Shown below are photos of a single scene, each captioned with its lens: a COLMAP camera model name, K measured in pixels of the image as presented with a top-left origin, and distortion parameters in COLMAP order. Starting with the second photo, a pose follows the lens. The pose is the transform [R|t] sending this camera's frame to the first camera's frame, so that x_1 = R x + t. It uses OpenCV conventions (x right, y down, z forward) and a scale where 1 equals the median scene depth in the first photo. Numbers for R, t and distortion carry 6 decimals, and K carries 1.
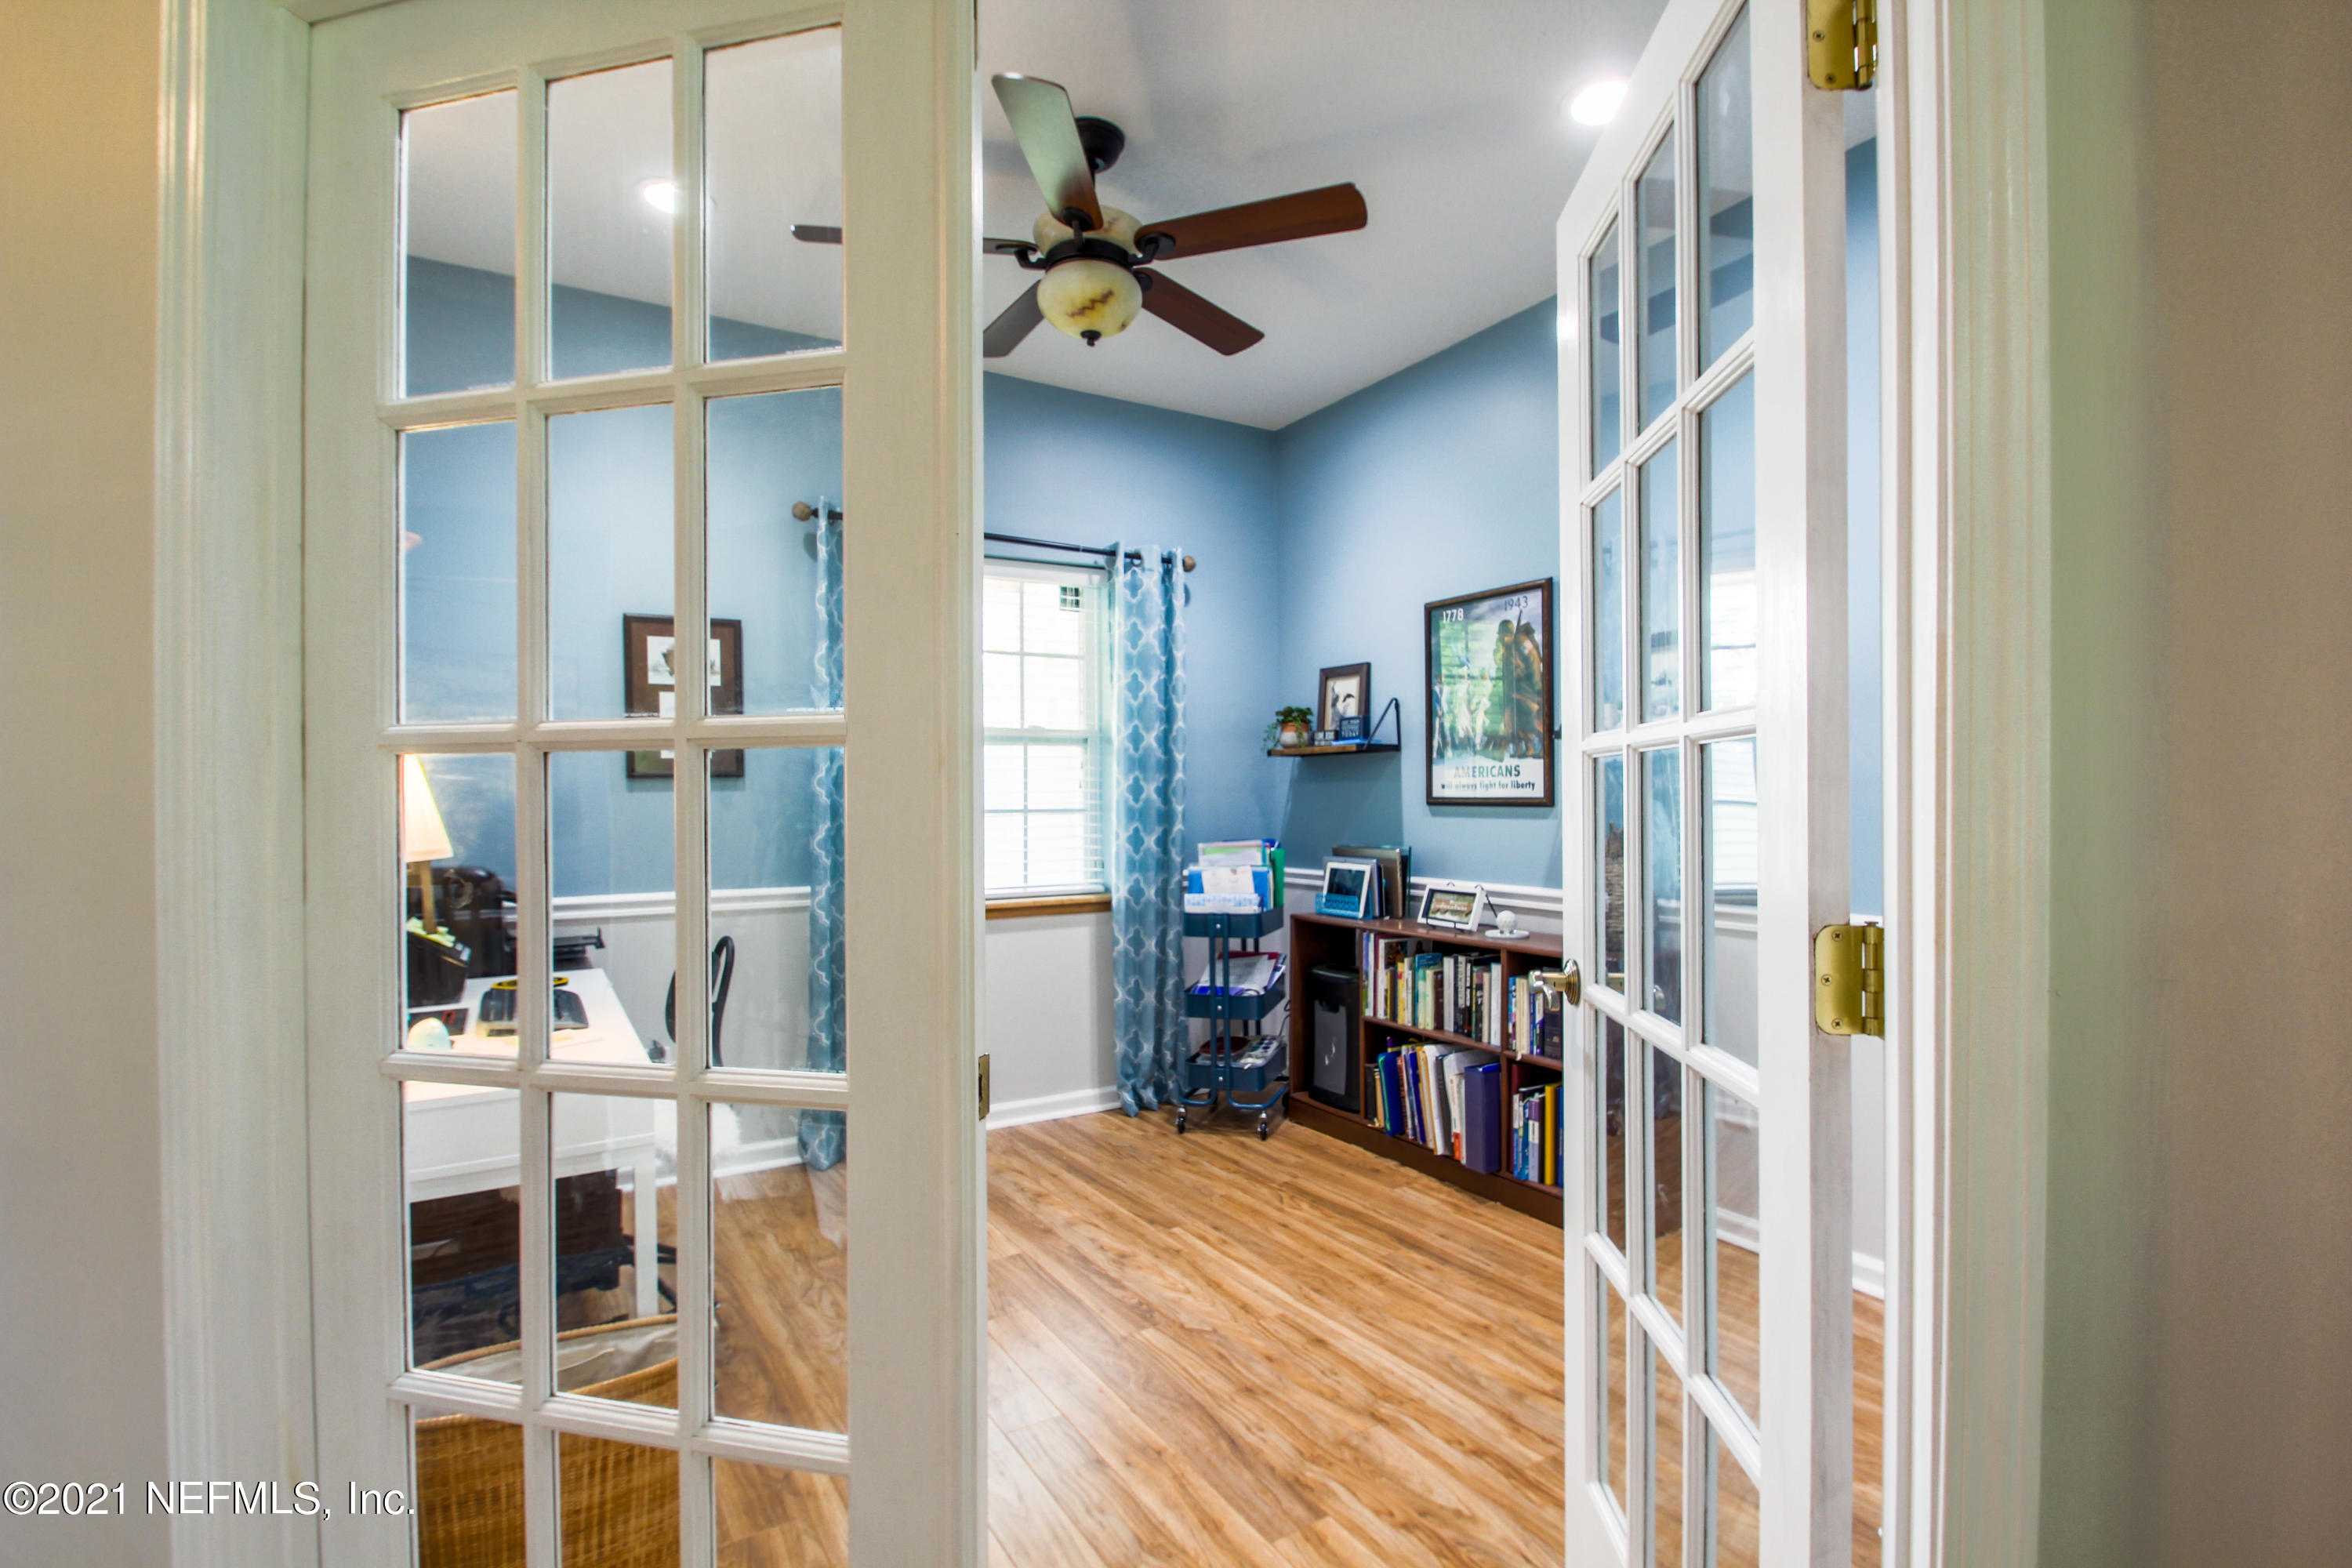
lens RADIAL K [[1128.8, 0, 1170.5], [0, 1128.8, 795.8], [0, 0, 1]] dist [-0.003314, -0.008826]
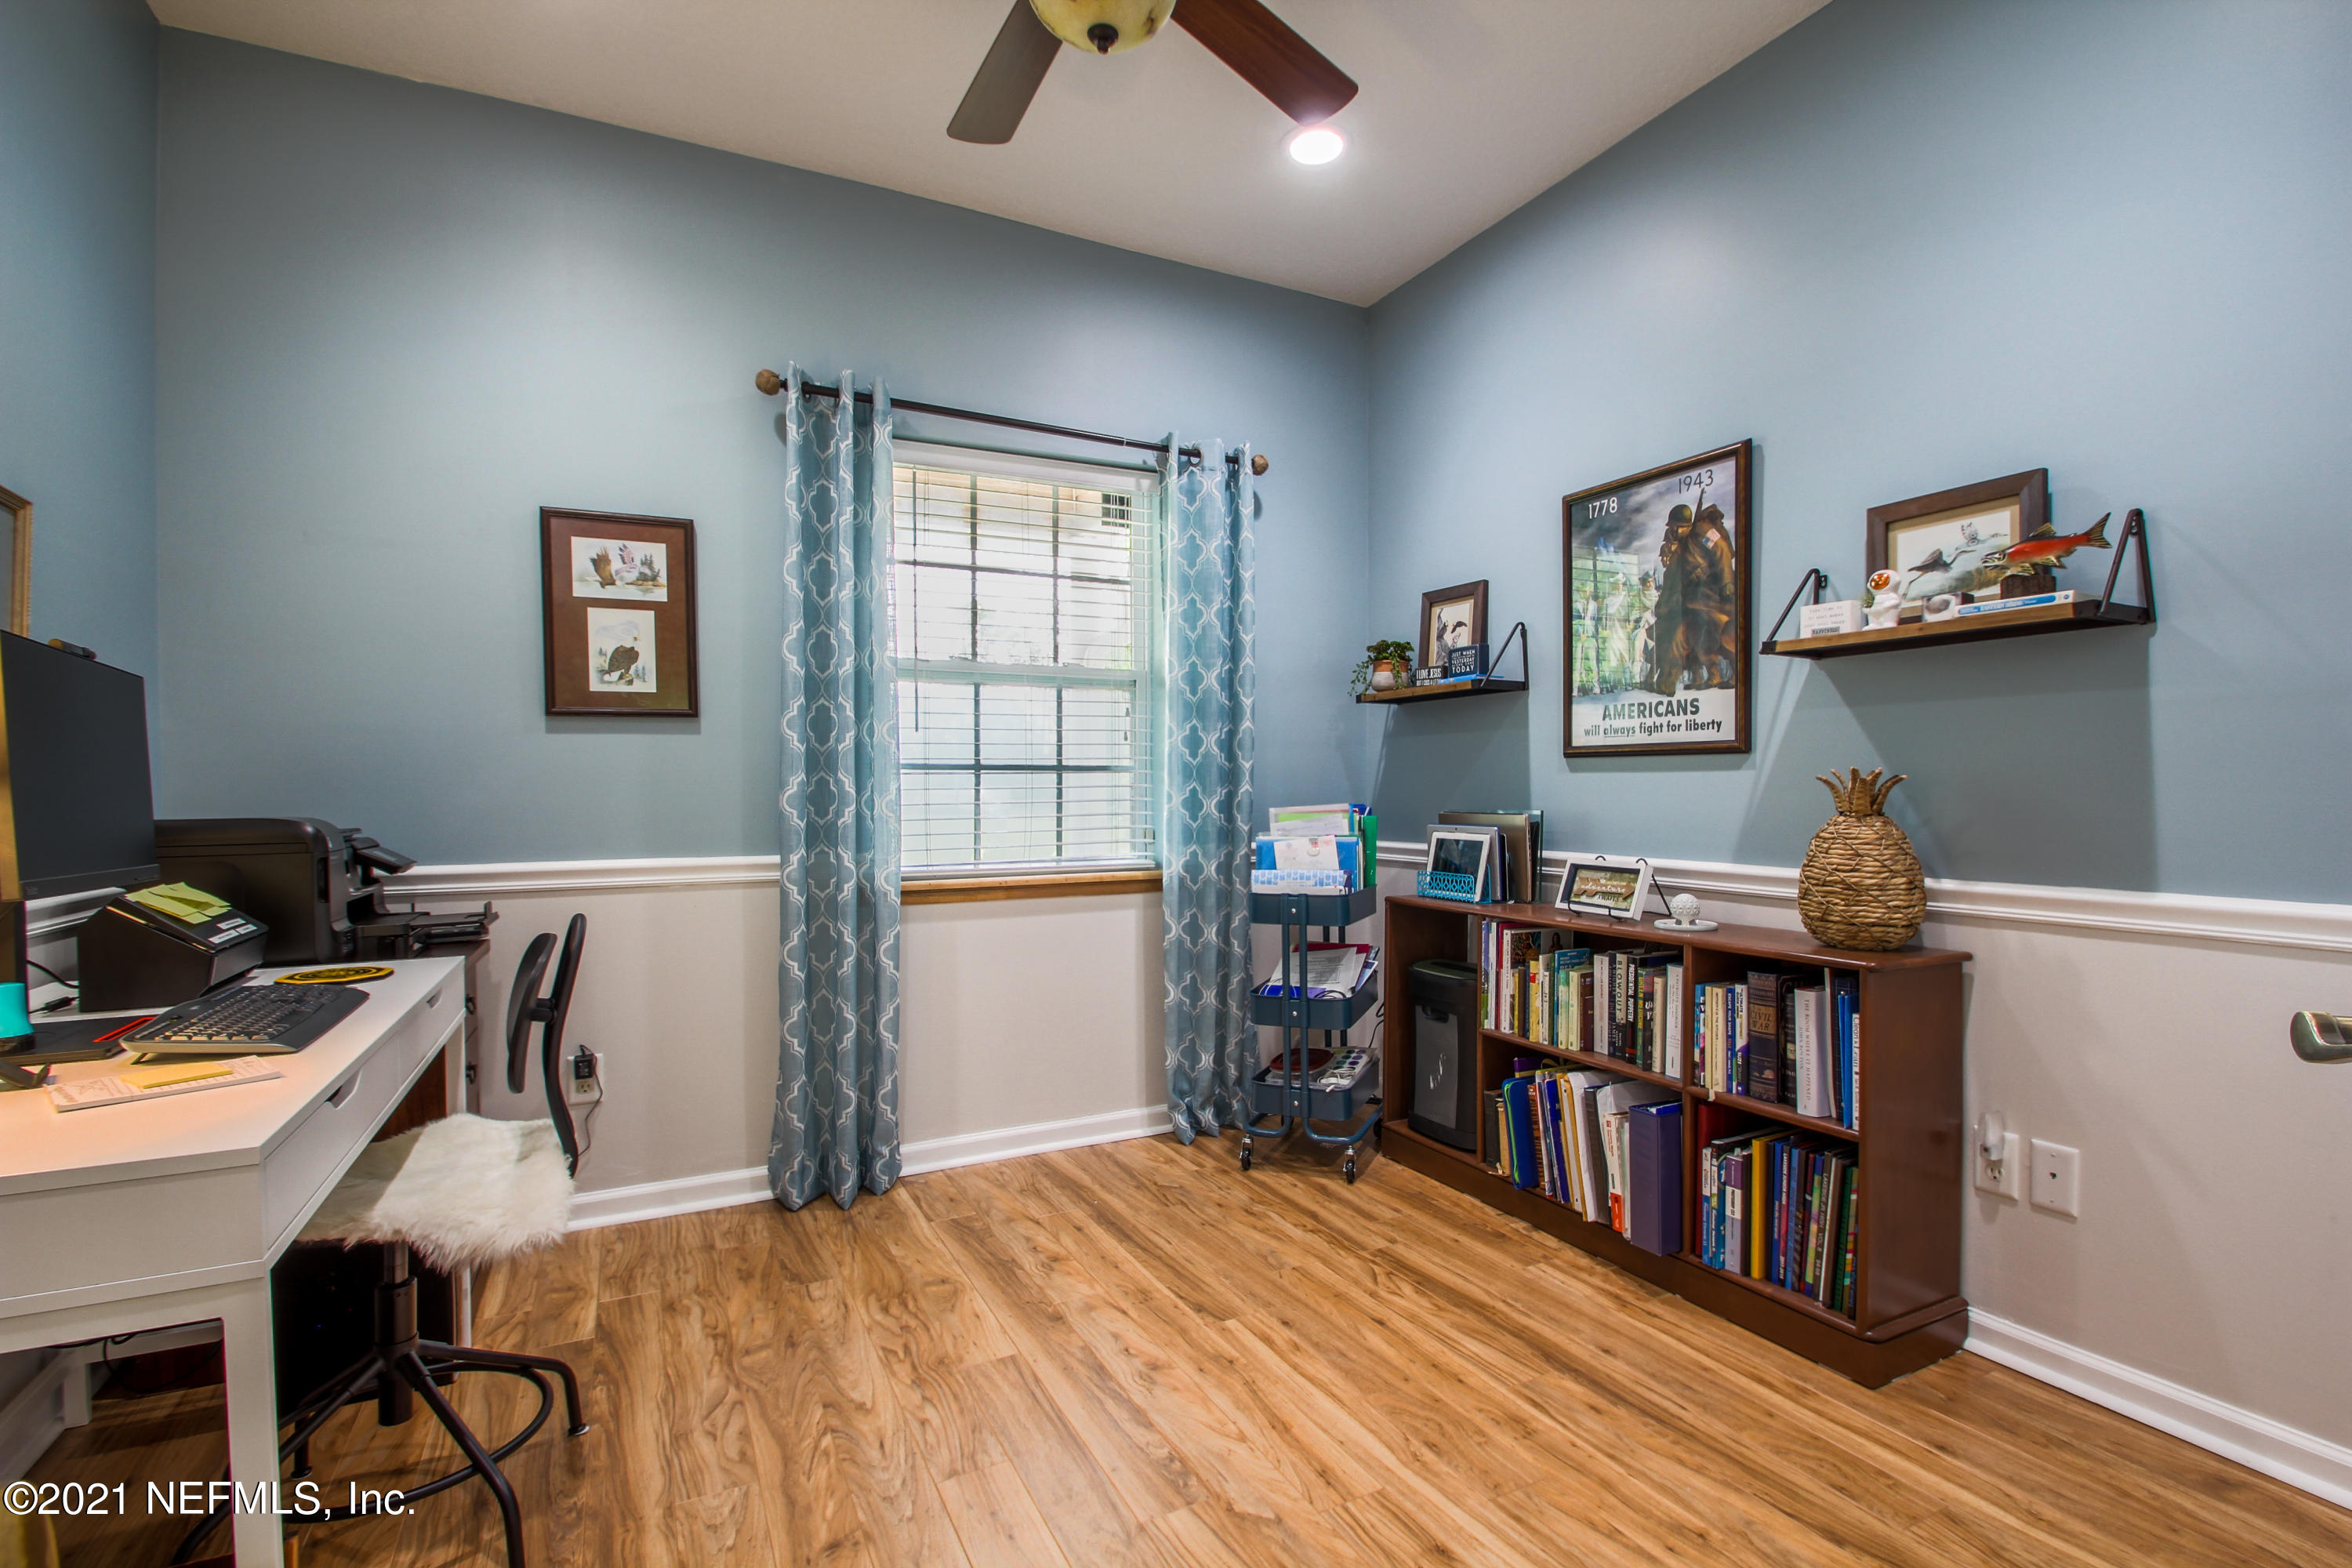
lens RADIAL K [[1128.8, 0, 1181.8], [0, 1128.8, 789.5], [0, 0, 1]] dist [-0.003314, -0.008826]
pose [[0.998026, 0.003950, -0.062679, 0.014772], [-0.003539, 0.999972, 0.006666, 0.028068], [0.062704, -0.006431, 0.998011, 0.225925]]
